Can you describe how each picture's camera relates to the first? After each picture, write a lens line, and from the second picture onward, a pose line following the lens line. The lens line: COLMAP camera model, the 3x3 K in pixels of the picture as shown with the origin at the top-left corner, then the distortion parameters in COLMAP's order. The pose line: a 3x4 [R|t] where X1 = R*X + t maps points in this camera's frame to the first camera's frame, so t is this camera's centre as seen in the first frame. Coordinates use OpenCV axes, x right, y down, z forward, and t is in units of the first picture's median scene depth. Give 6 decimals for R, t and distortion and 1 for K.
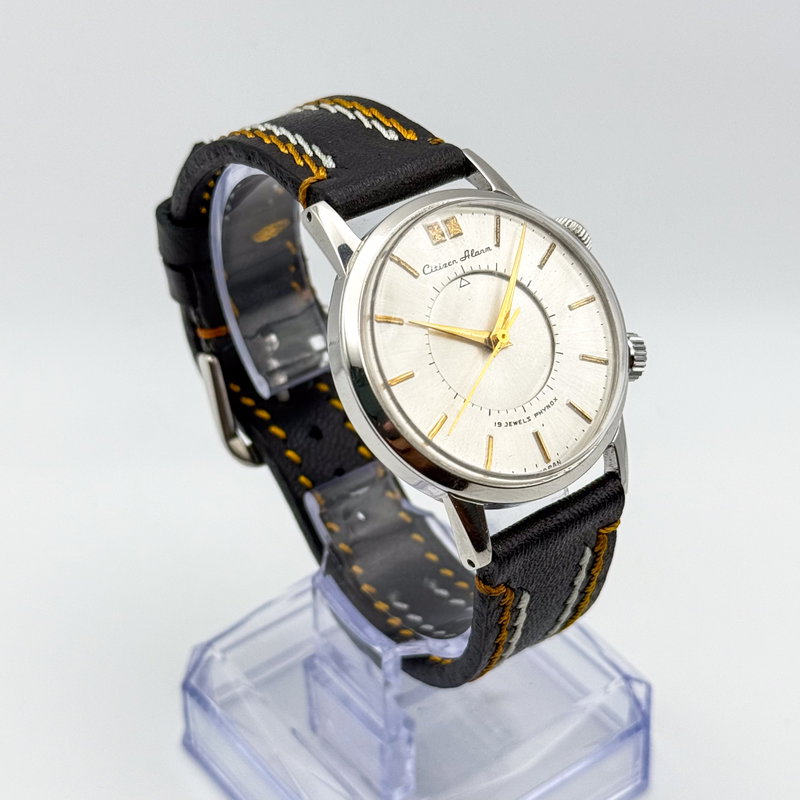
lens RADIAL K [[2023.9, 0, 400.0], [0, 2023.9, 400.0], [0, 0, 1]] dist [0.099307, 0.030219]
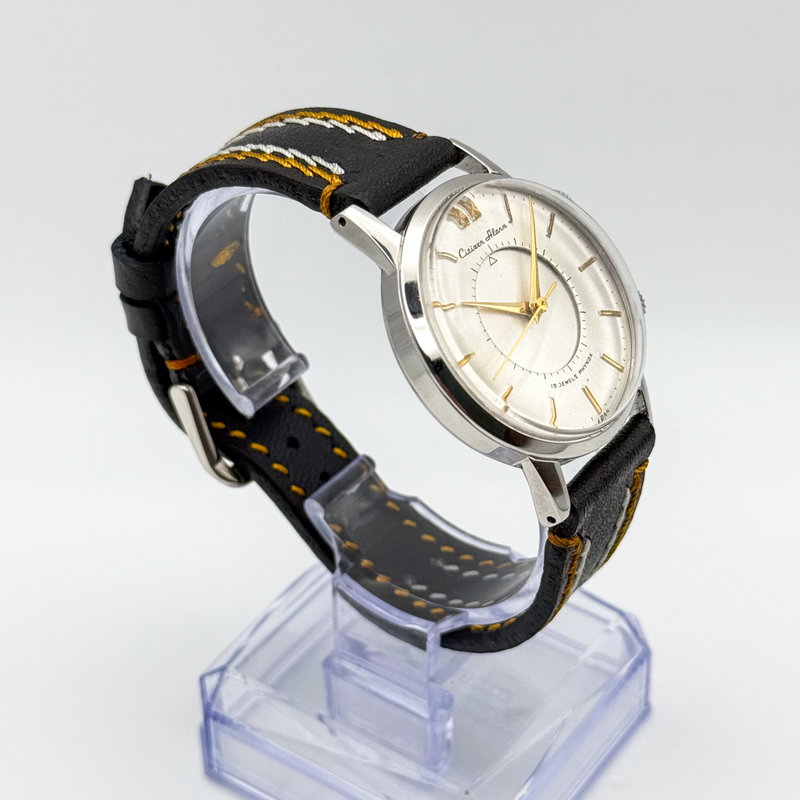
lens RADIAL K [[2023.9, 0, 400.0], [0, 2023.9, 400.0], [0, 0, 1]] dist [0.099307, 0.030219]
pose [[0.949291, -0.177127, 0.259756, -0.288009], [0.181538, 0.983358, 0.007114, -0.002672], [-0.256693, 0.040403, 0.965648, -0.004391]]
